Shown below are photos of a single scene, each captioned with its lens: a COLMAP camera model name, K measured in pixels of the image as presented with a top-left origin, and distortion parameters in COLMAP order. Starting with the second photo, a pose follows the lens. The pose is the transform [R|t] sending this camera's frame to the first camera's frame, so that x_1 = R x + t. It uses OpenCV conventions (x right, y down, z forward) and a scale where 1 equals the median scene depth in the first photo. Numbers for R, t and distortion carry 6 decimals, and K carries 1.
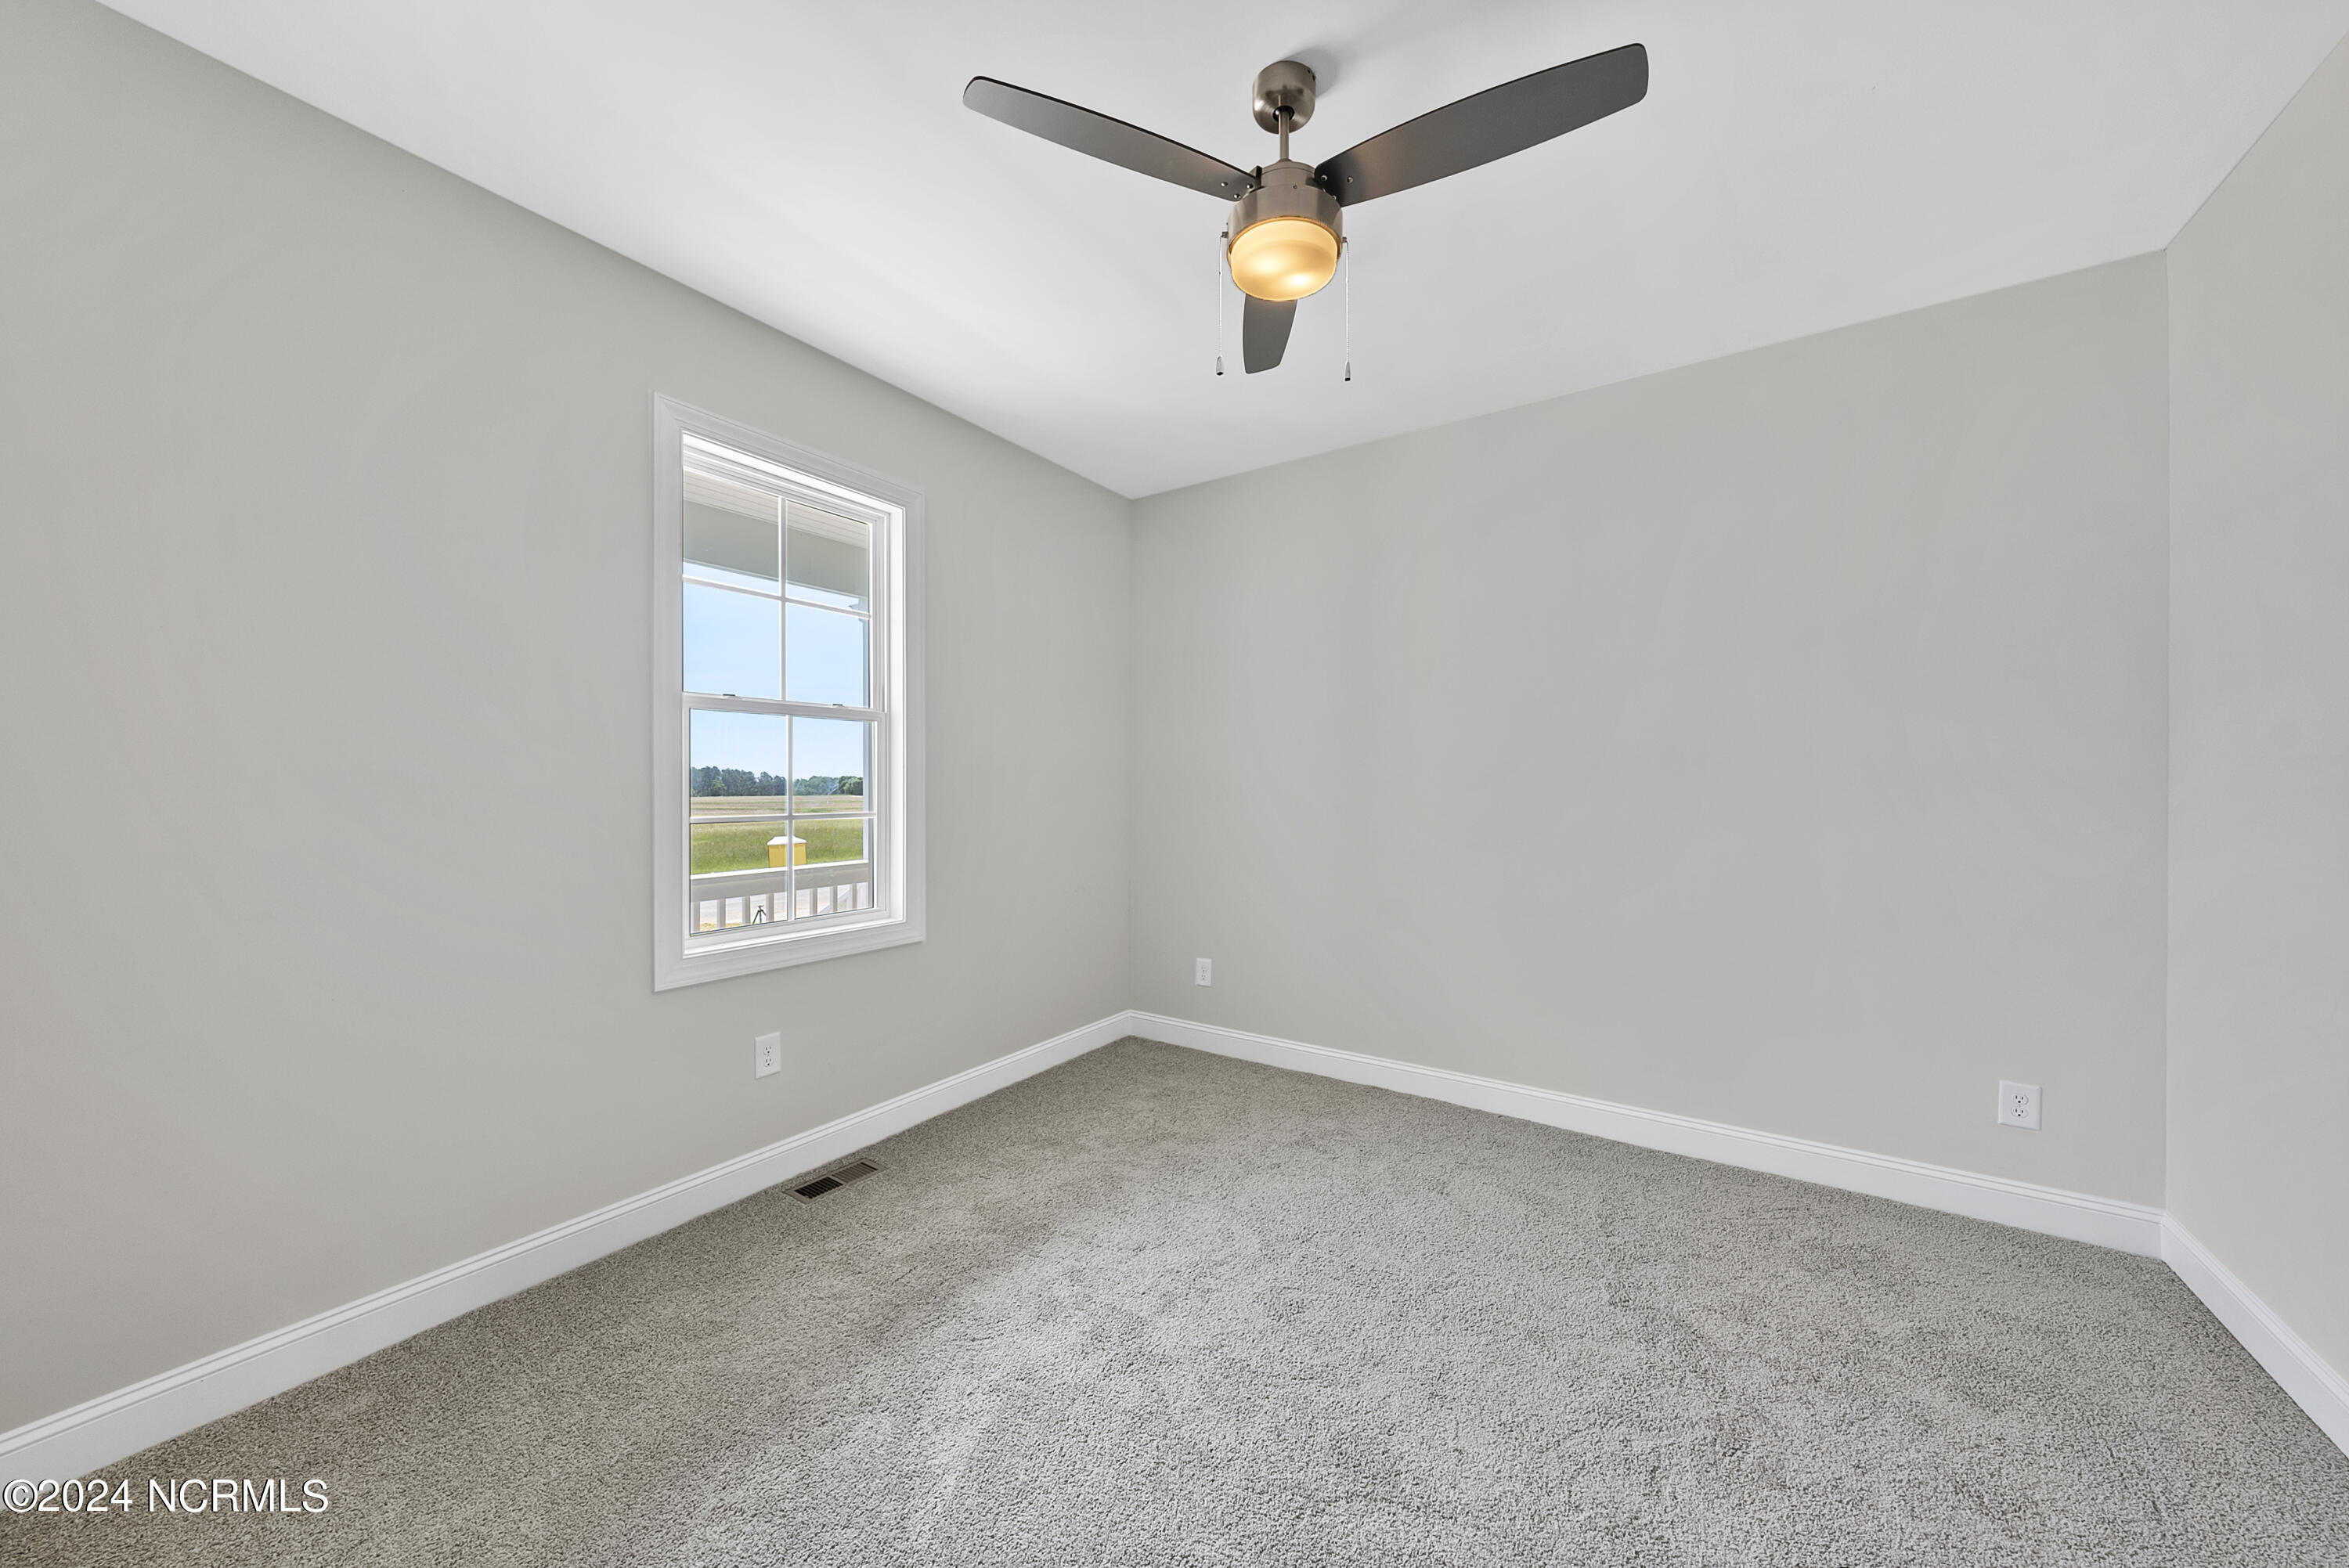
lens RADIAL K [[812.4, 0, 1180.6], [0, 812.4, 784.6], [0, 0, 1]] dist [-0.001236, -0.000273]
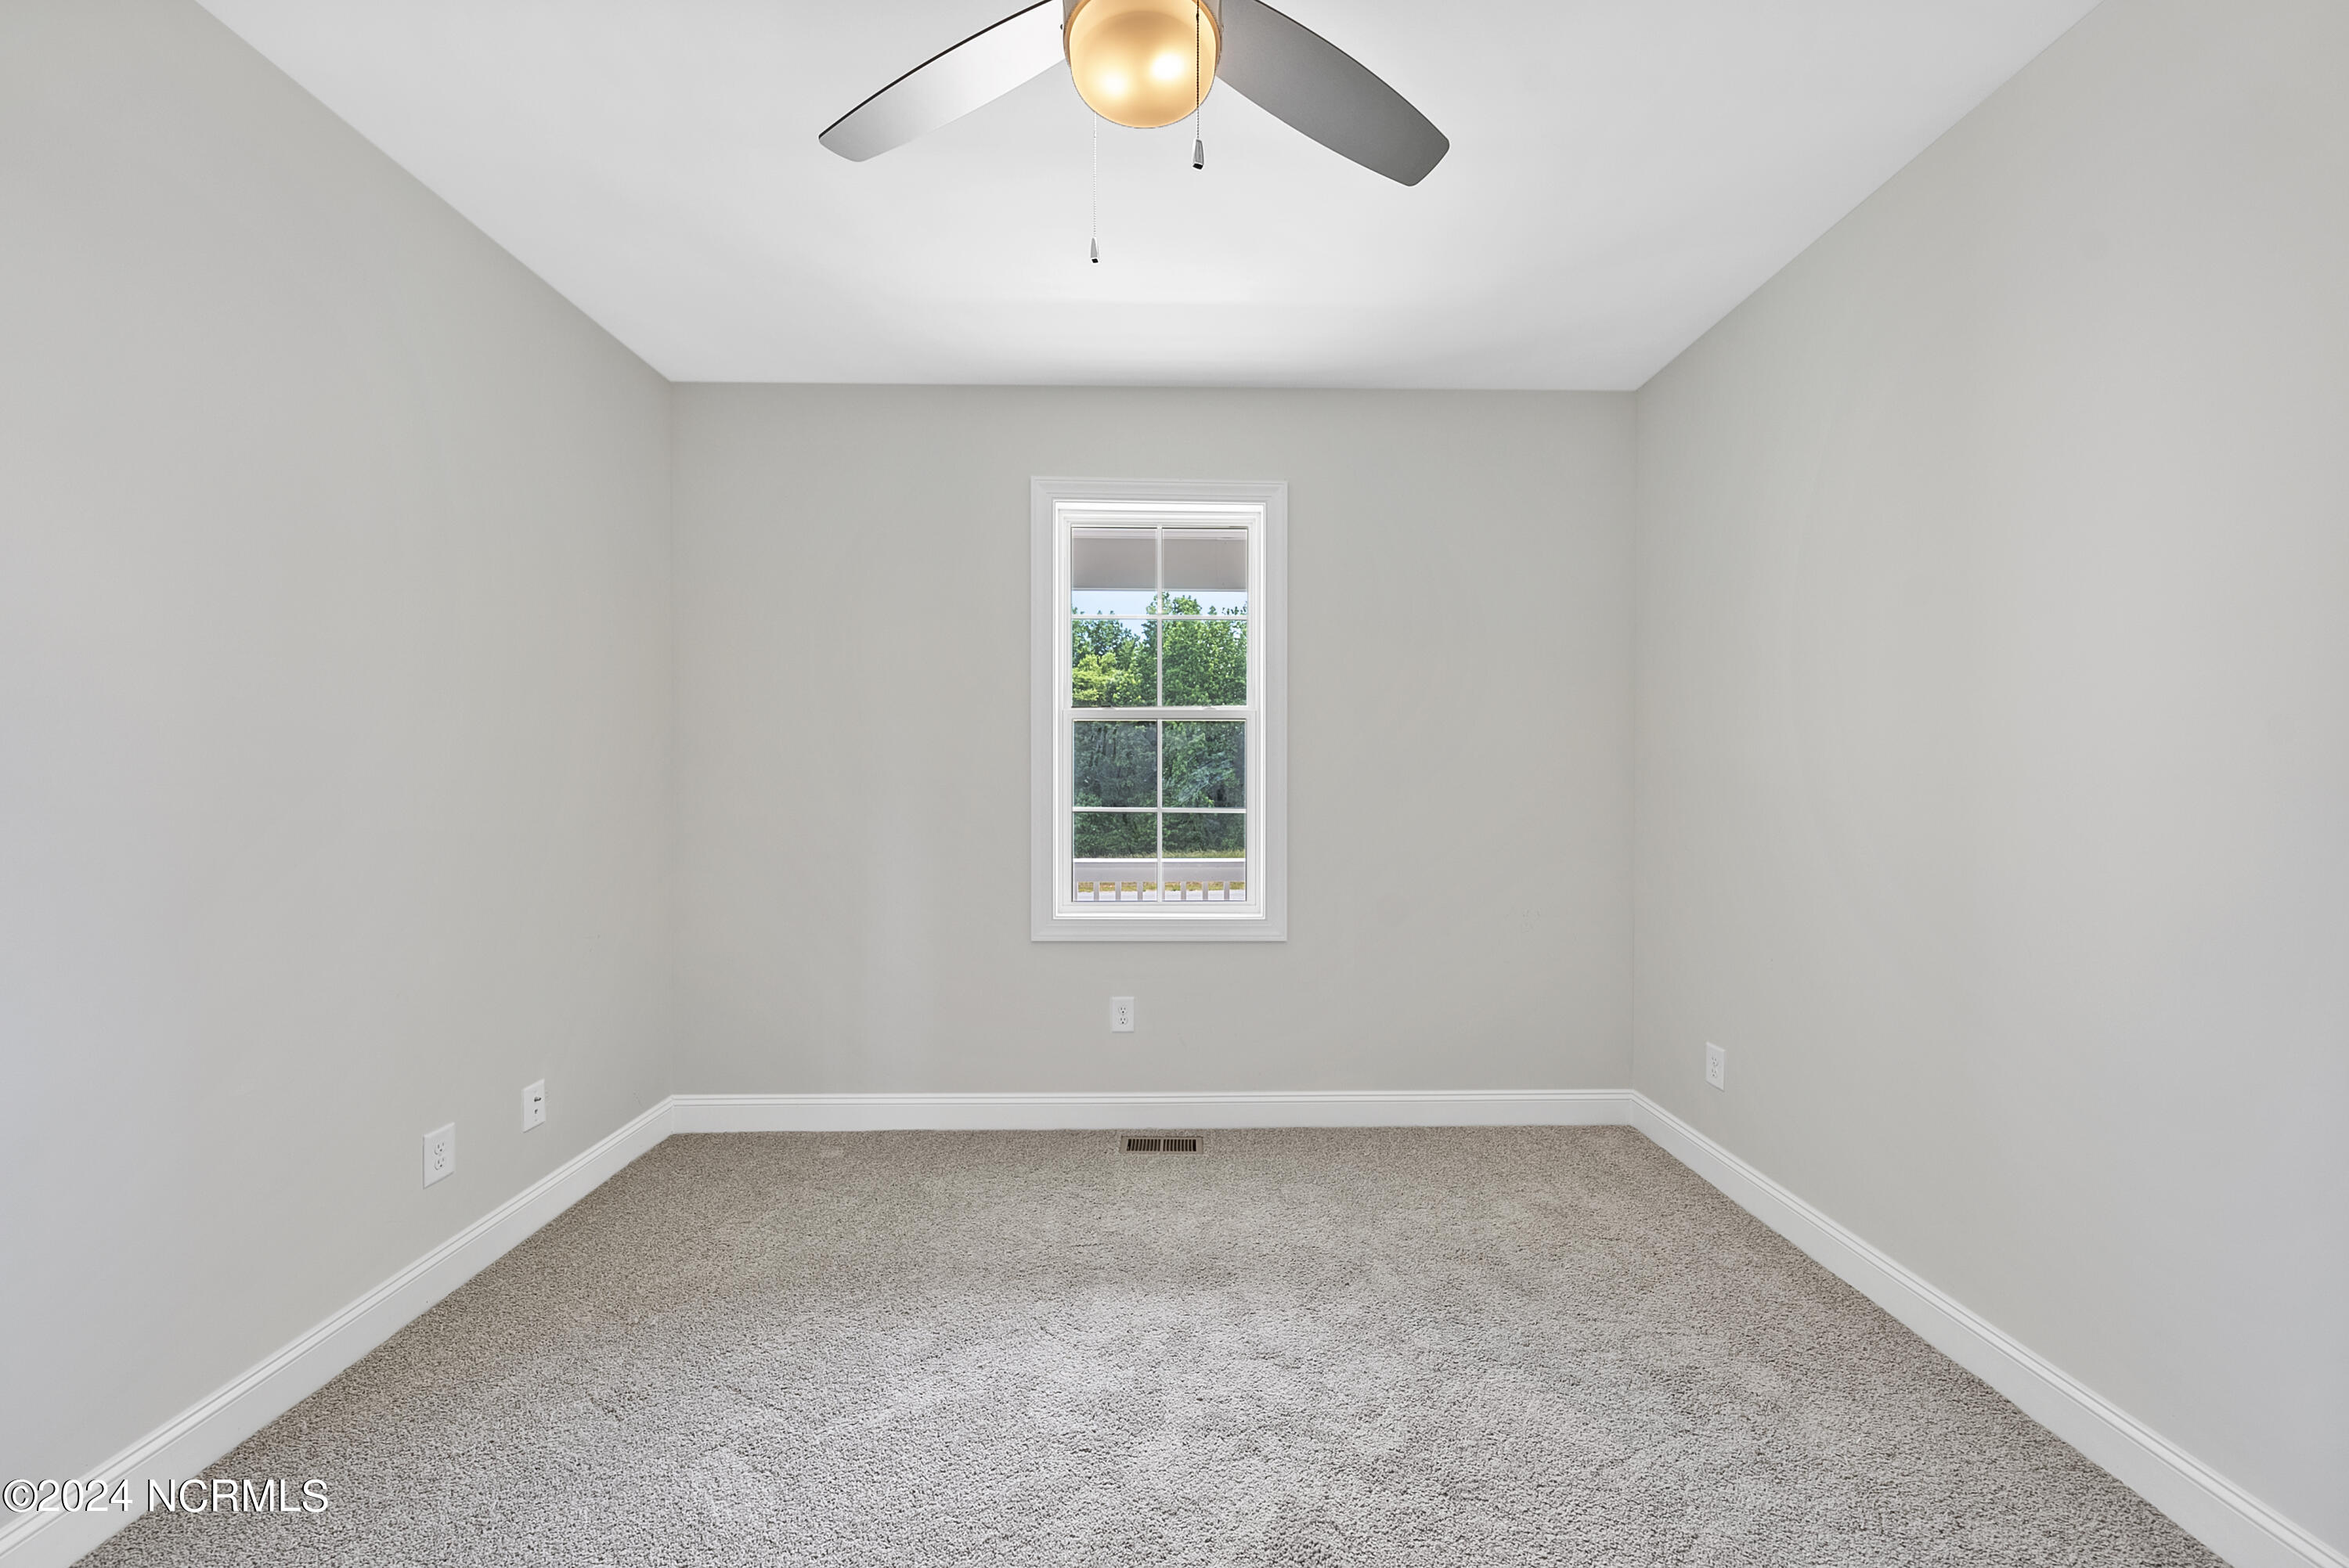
lens RADIAL K [[812.4, 0, 1180.2], [0, 812.4, 778.0], [0, 0, 1]] dist [-0.001236, -0.000273]
pose [[0.574795, -0.001297, -0.818297, 0.489286], [-0.001323, 0.999996, -0.002515, -0.001043], [0.818297, 0.002528, 0.574791, 0.403557]]
